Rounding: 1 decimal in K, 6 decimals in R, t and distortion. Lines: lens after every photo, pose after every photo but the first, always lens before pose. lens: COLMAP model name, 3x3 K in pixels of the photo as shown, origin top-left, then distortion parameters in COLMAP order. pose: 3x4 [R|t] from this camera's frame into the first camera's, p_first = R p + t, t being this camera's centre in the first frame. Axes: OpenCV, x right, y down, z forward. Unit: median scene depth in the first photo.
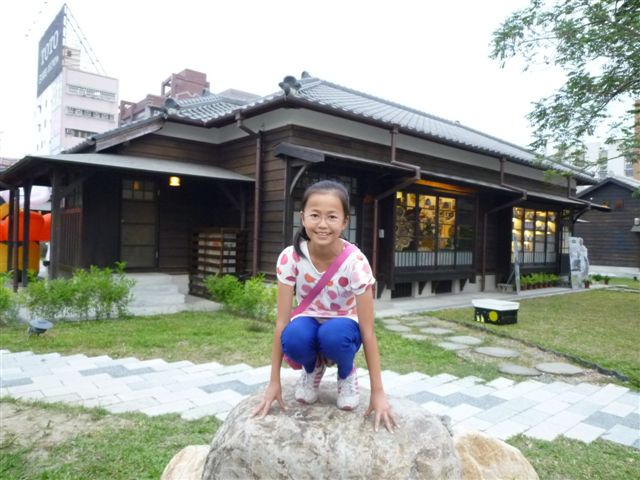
lens RADIAL K [[476.9, 0, 323.4], [0, 476.9, 240.9], [0, 0, 1]] dist [-0.049231, 0.000717]
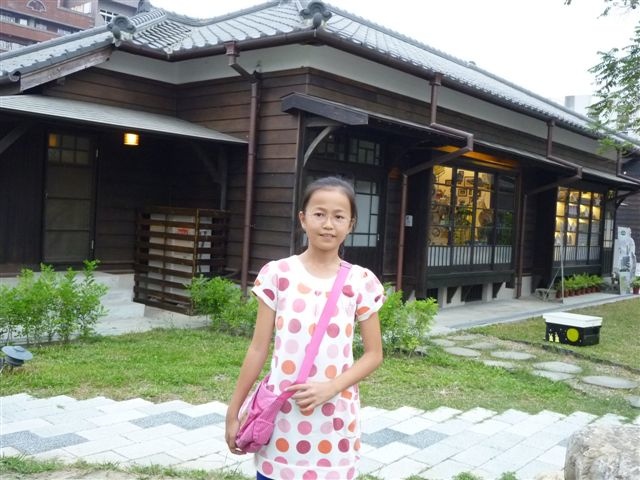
lens RADIAL K [[698.5, 0, 330.2], [0, 698.5, 239.1], [0, 0, 1]] dist [-0.085602, 0.000000]
pose [[0.986752, 0.019873, 0.161016, -0.186979], [-0.025385, 0.999158, 0.032247, -0.020865], [-0.160240, -0.035907, 0.986425, -0.039248]]
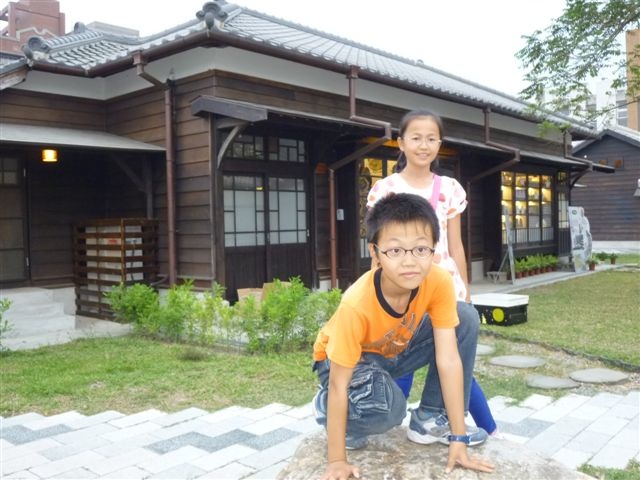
lens RADIAL K [[644.2, 0, 329.4], [0, 644.2, 244.8], [0, 0, 1]] dist [-0.084507, 0.000000]
pose [[0.987563, -0.057115, 0.146479, -0.049534], [0.052573, 0.998014, 0.034695, -0.004895], [-0.148170, -0.026563, 0.988605, 0.012878]]
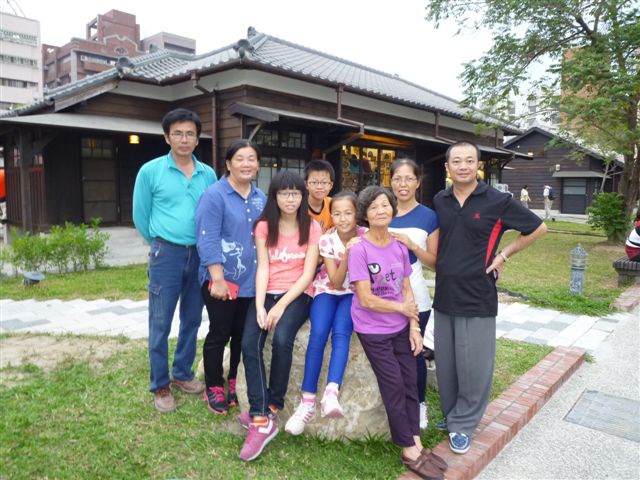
lens RADIAL K [[476.9, 0, 322.1], [0, 476.9, 240.3], [0, 0, 1]] dist [-0.049231, 0.000717]
pose [[0.992450, -0.033415, 0.118011, -0.031473], [0.020632, 0.993945, 0.107923, -0.007688], [-0.120903, -0.104673, 0.987130, -0.103881]]
